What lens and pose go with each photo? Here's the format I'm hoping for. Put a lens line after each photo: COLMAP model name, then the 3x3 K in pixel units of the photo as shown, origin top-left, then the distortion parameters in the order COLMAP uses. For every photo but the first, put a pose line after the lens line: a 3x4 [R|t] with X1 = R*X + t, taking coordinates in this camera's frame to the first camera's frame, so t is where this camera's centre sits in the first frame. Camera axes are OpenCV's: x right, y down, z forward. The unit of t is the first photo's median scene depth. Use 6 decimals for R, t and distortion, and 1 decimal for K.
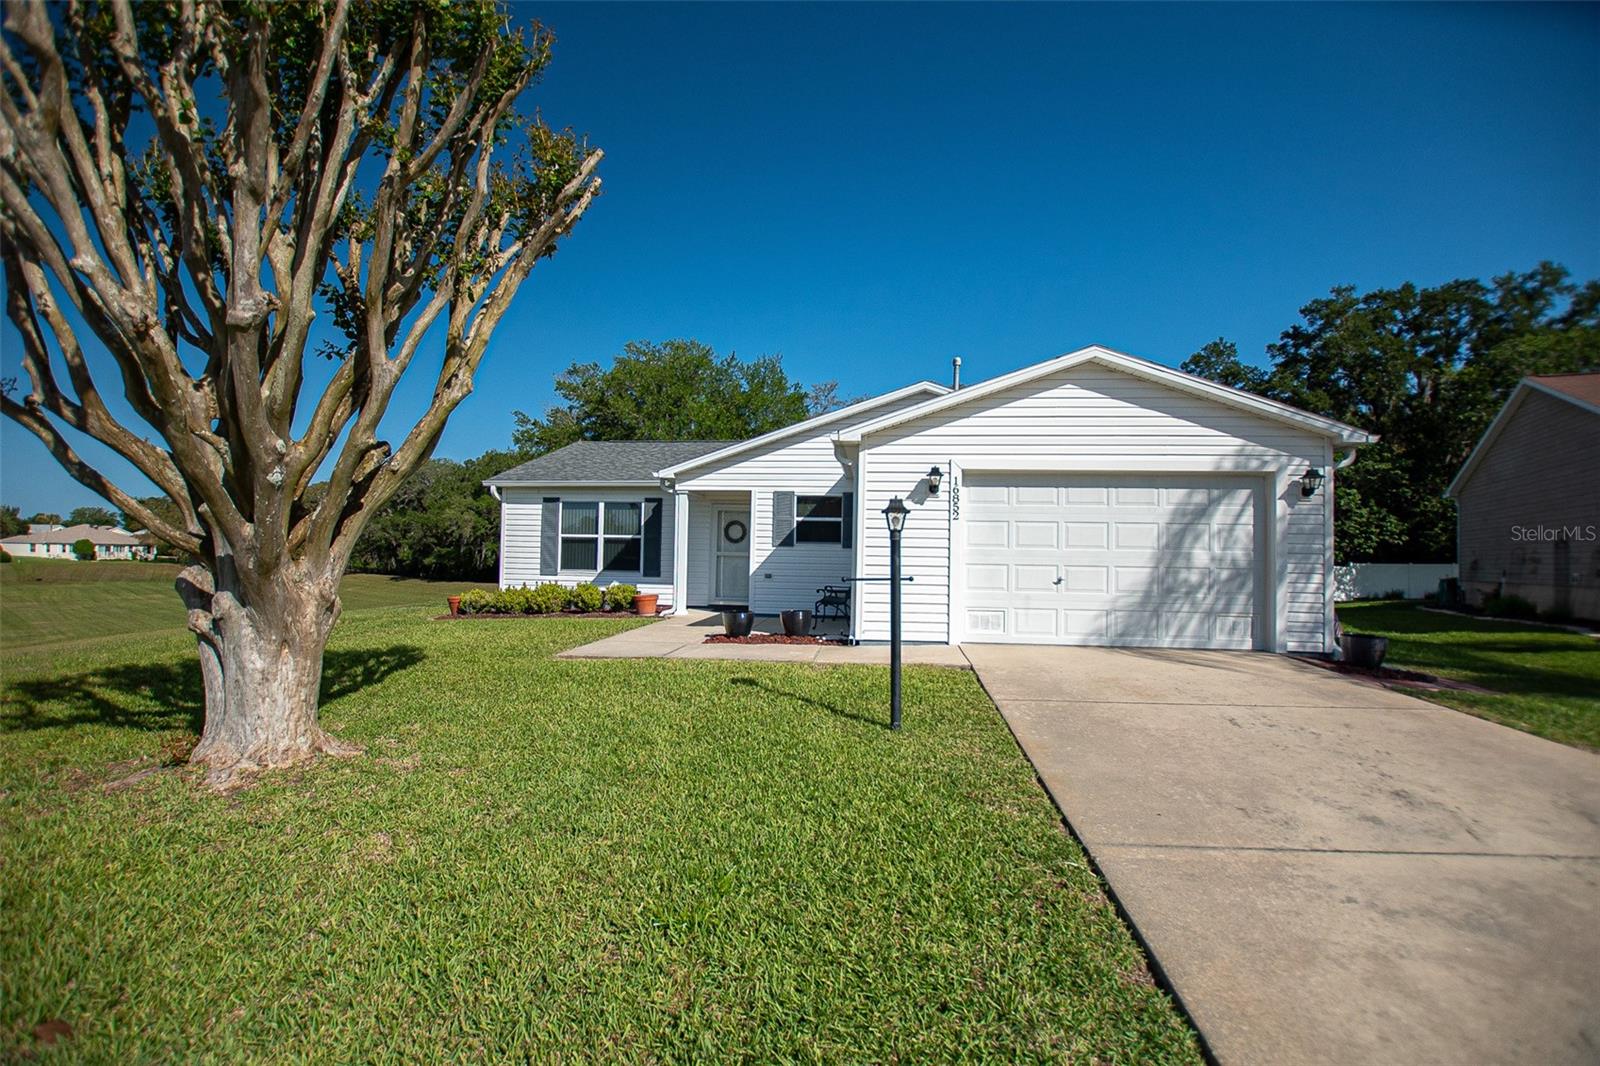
lens RADIAL K [[706.2, 0, 801.4], [0, 706.2, 543.8], [0, 0, 1]] dist [-0.028021, 0.000179]
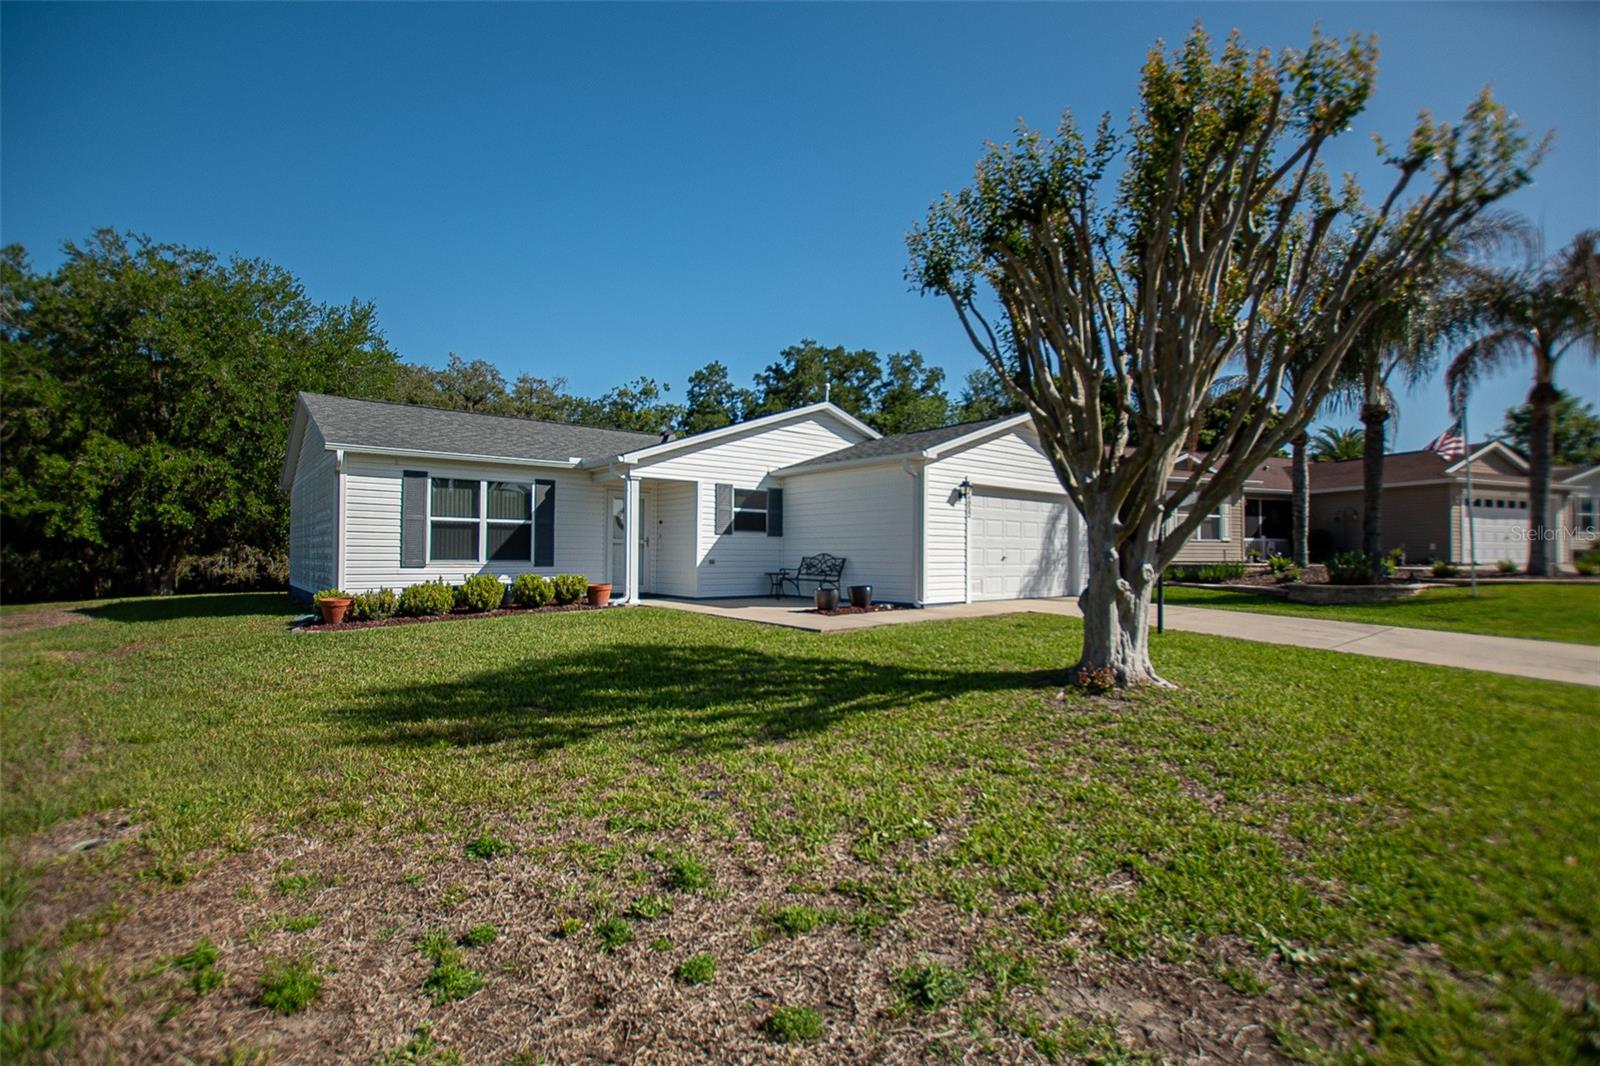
lens RADIAL K [[729.9, 0, 792.5], [0, 729.9, 539.9], [0, 0, 1]] dist [-0.029128, 0.000766]
pose [[0.705110, 0.002411, 0.709093, -0.744272], [-0.008962, 0.999945, 0.005511, 0.004925], [-0.709041, -0.010241, 0.705093, 0.132217]]
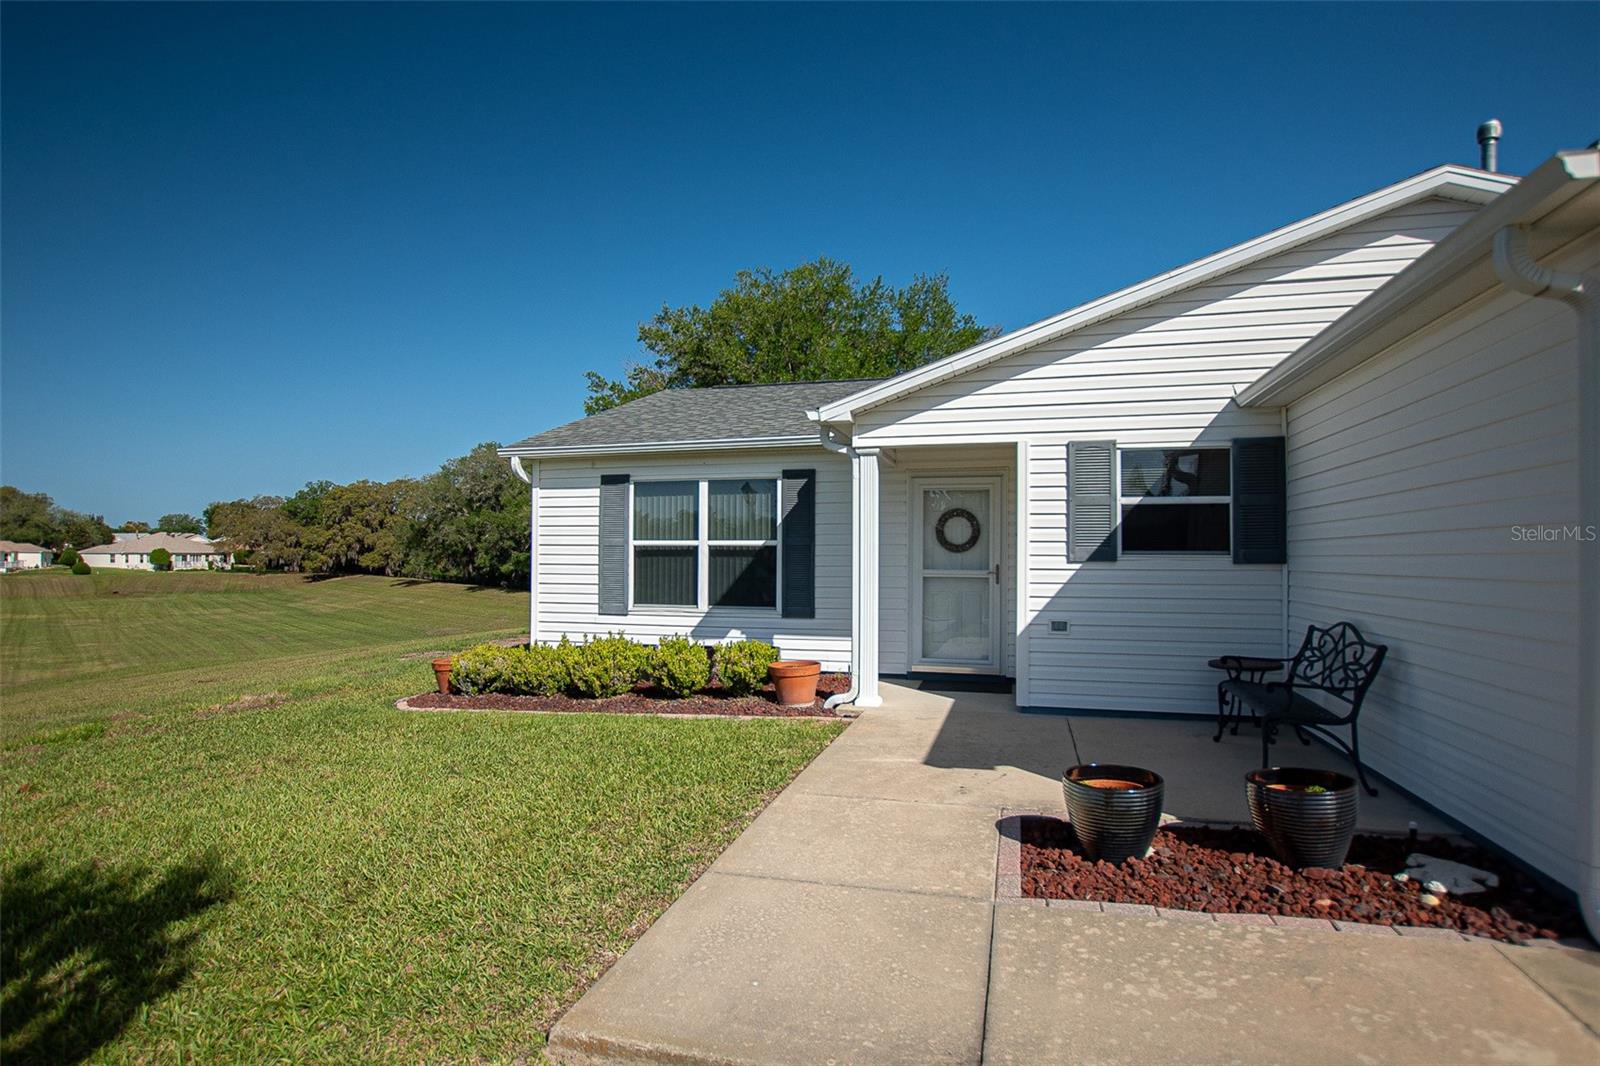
lens RADIAL K [[824.4, 0, 804.3], [0, 824.4, 543.2], [0, 0, 1]] dist [-0.021312, 0.001479]
pose [[0.987938, -0.017185, -0.153895, -0.127089], [0.017829, 0.999837, 0.002806, -0.012956], [0.153822, -0.005516, 0.988083, 0.444017]]
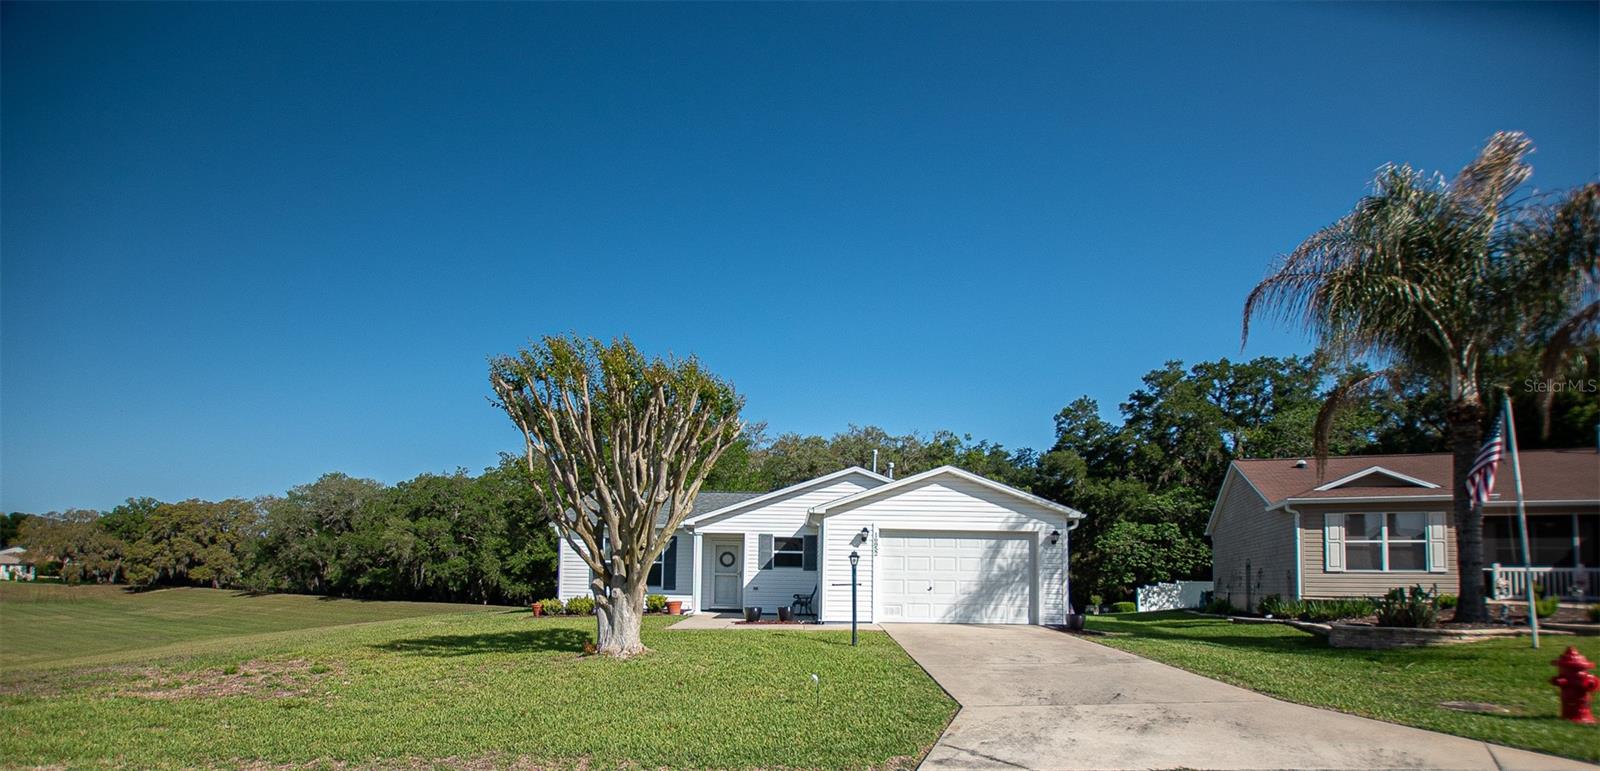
lens RADIAL K [[703.0, 0, 801.2], [0, 703.0, 540.9], [0, 0, 1]] dist [-0.029573, 0.000263]
pose [[0.992664, 0.005062, 0.120800, -0.134158], [-0.001070, 0.999452, -0.033090, -0.007930], [-0.120902, 0.032718, 0.992125, -0.545557]]
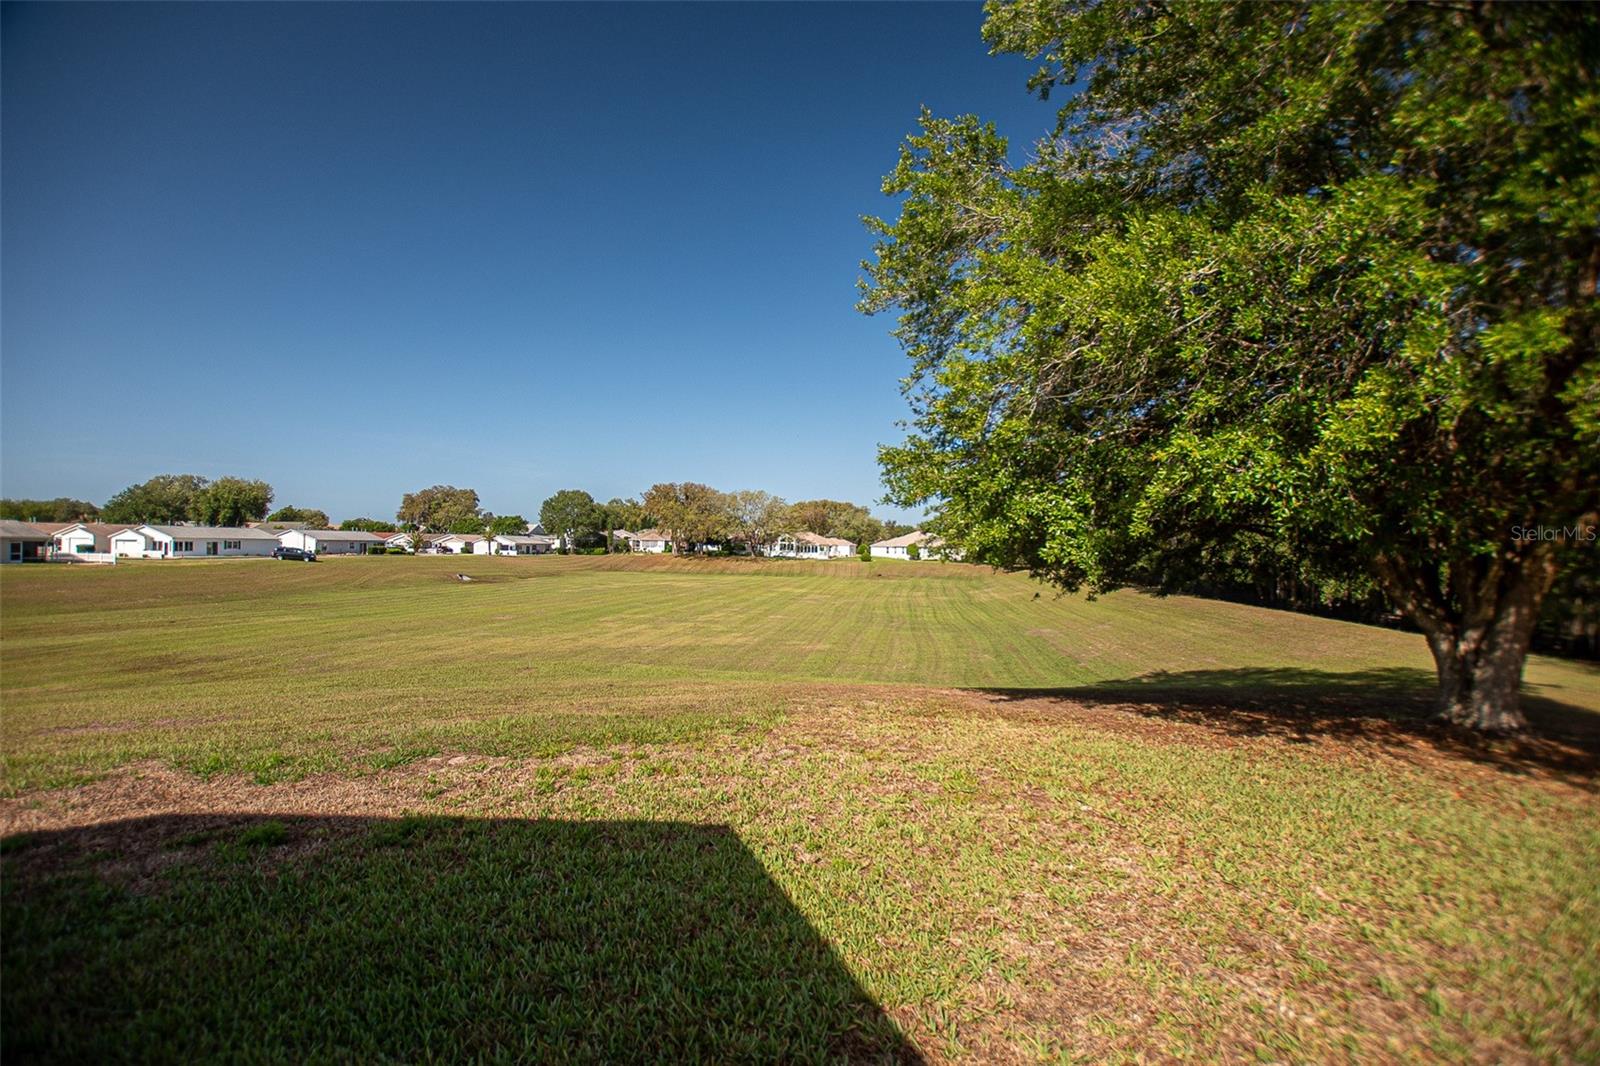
lens RADIAL K [[706.2, 0, 801.4], [0, 706.2, 543.8], [0, 0, 1]] dist [-0.028021, 0.000179]
pose [[0.496923, -0.010462, -0.867732, -0.311791], [0.008620, 0.999937, -0.007119, 0.017230], [0.867752, -0.003943, 0.496982, 1.981550]]
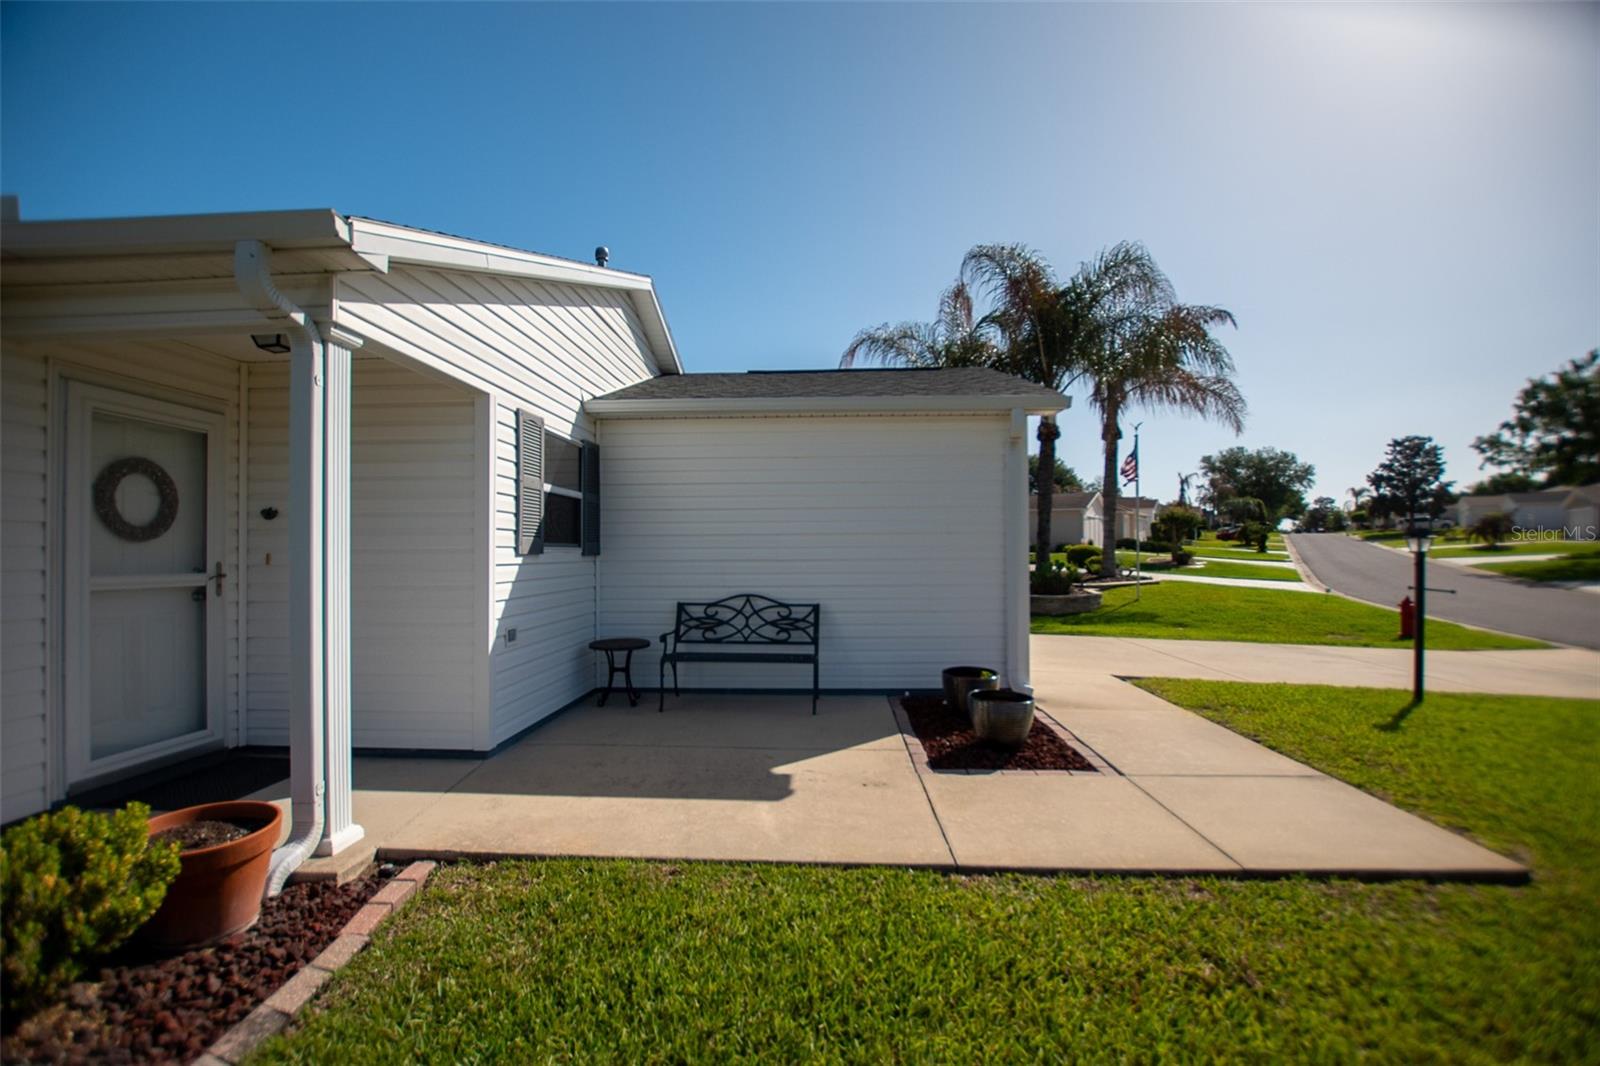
lens RADIAL K [[714.5, 0, 802.0], [0, 714.5, 548.0], [0, 0, 1]] dist [-0.029952, 0.000991]
pose [[-0.073535, -0.019100, 0.997110, -0.425958], [-0.026398, 0.999504, 0.017199, -0.010304], [-0.996943, -0.025057, -0.074002, 0.875132]]
